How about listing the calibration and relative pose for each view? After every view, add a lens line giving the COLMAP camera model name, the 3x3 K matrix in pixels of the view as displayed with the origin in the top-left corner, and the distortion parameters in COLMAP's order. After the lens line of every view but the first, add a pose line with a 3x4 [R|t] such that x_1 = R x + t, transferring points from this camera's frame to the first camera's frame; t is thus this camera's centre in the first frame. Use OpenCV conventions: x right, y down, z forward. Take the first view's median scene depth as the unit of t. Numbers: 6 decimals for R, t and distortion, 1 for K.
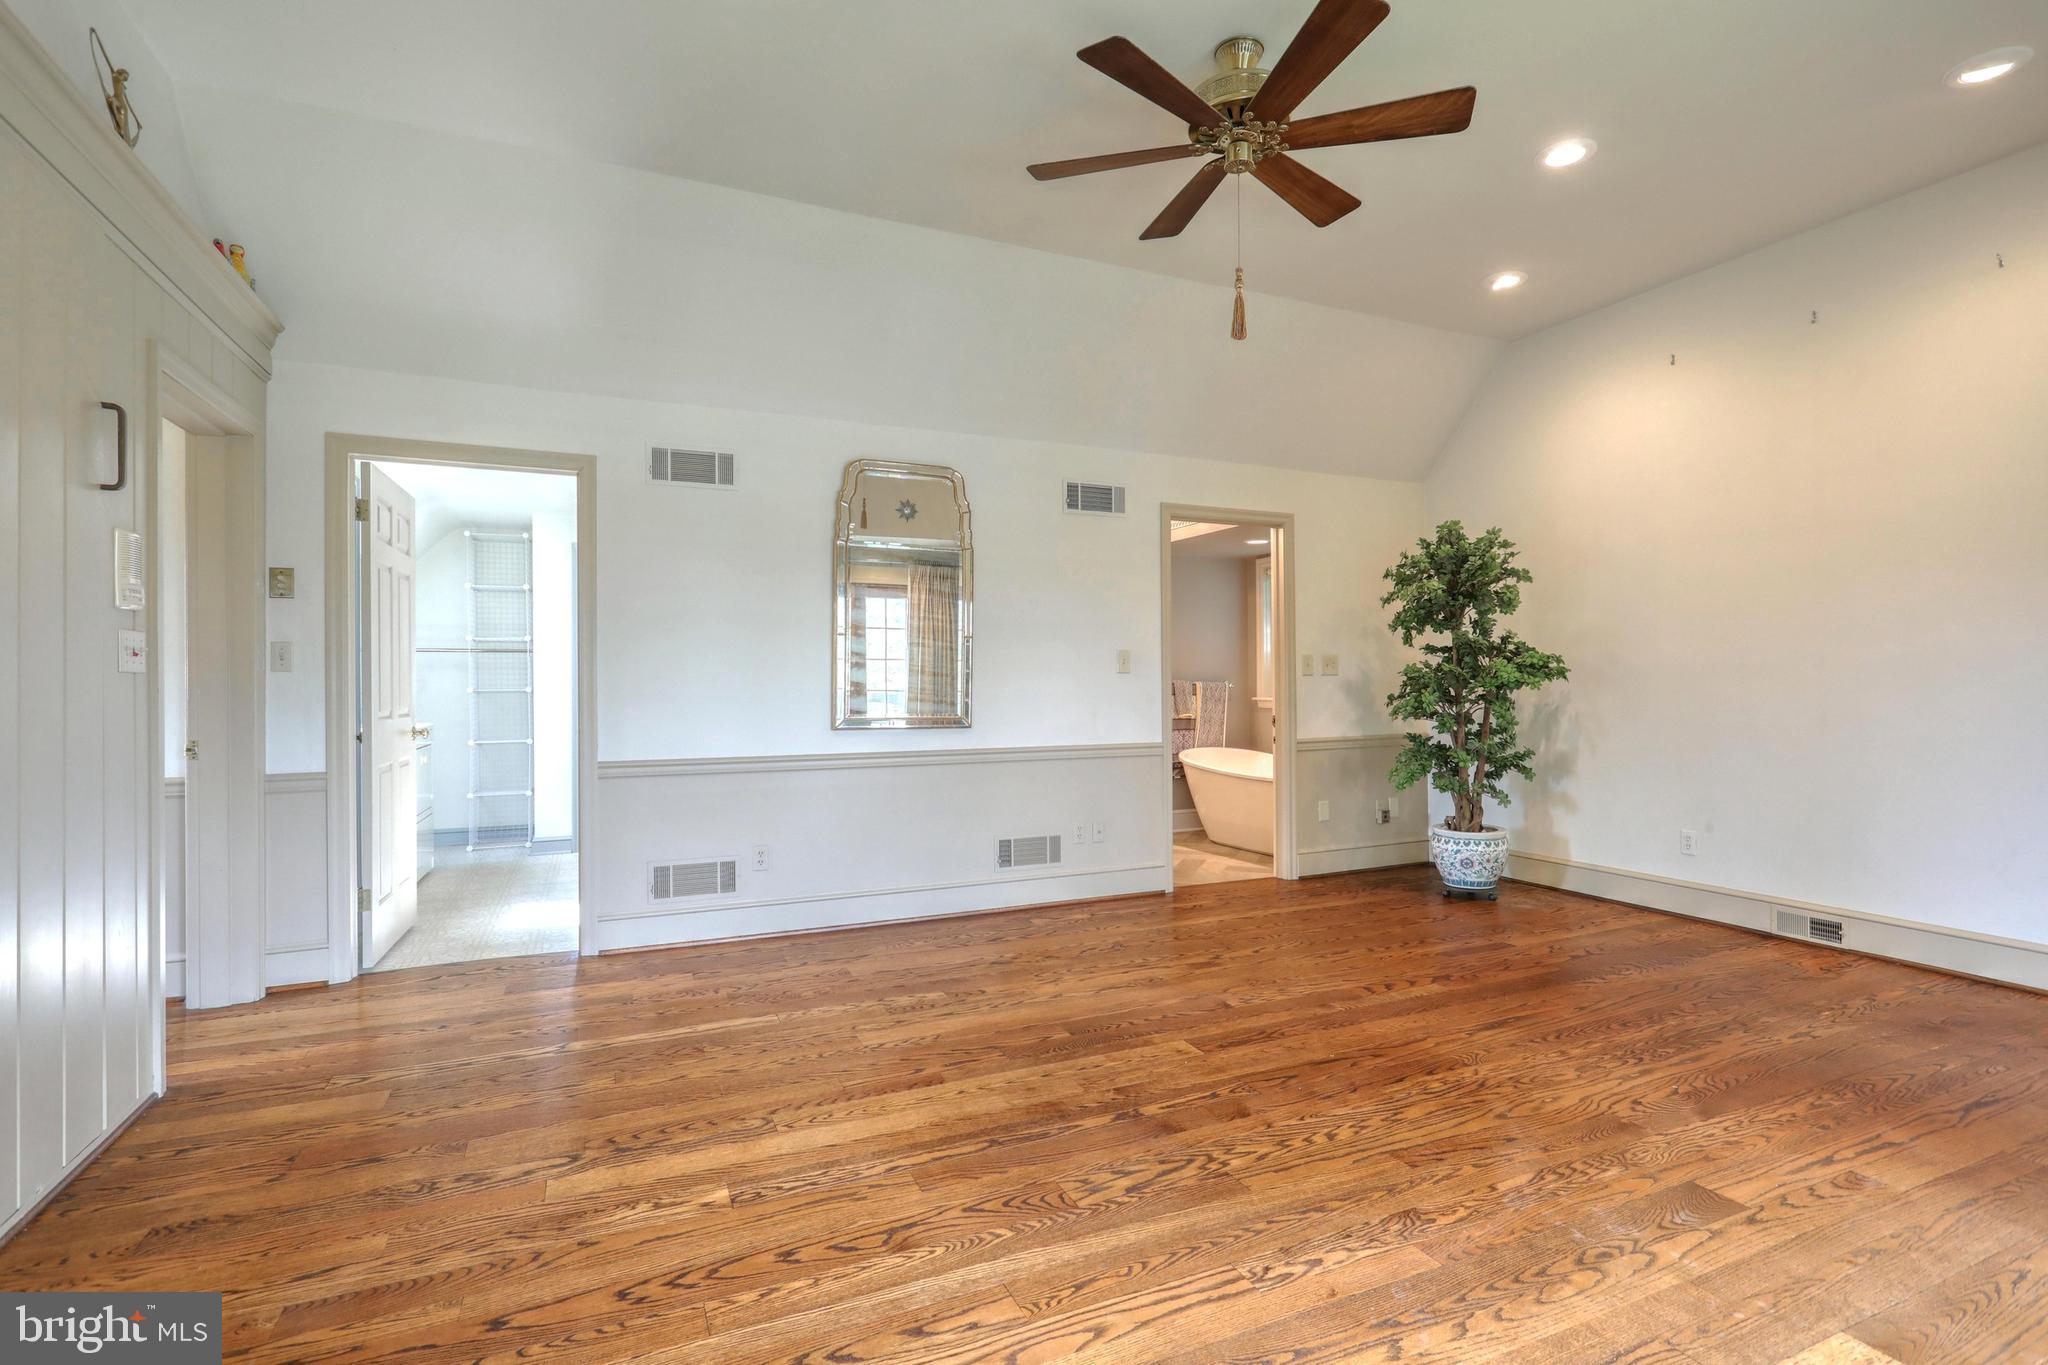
lens RADIAL K [[965.6, 0, 1026.5], [0, 965.6, 684.9], [0, 0, 1]] dist [-0.000188, 0.000820]
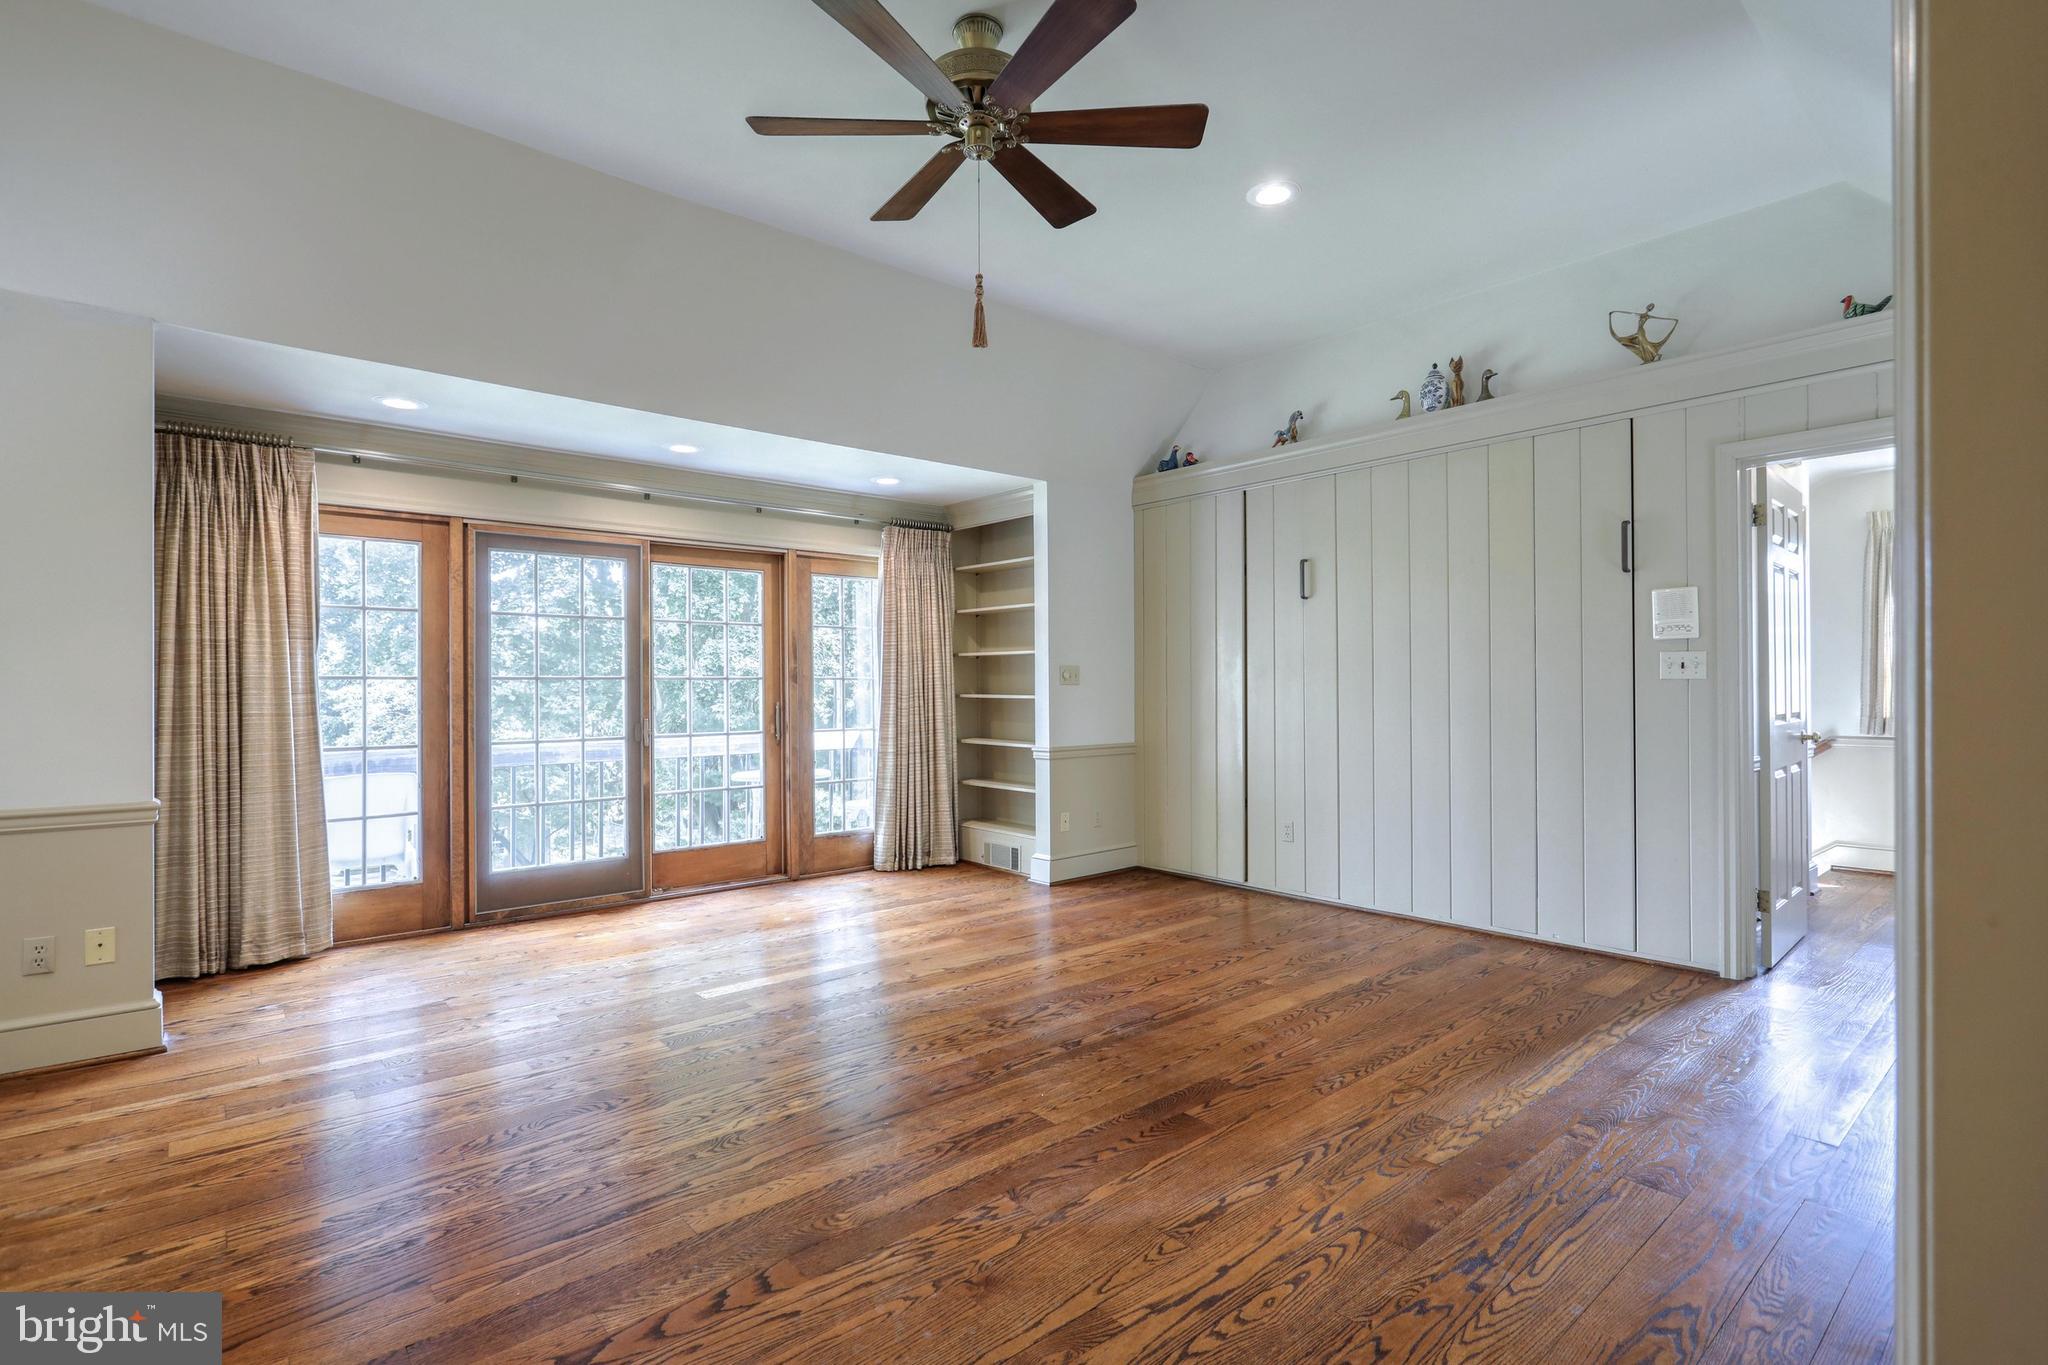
lens RADIAL K [[965.6, 0, 1023.9], [0, 965.6, 684.1], [0, 0, 1]] dist [-0.000188, 0.000820]
pose [[-0.958154, 0.009670, -0.286091, 0.472181], [0.009791, 0.999952, 0.001008, -0.015716], [0.286087, -0.001836, -0.958202, 1.995874]]
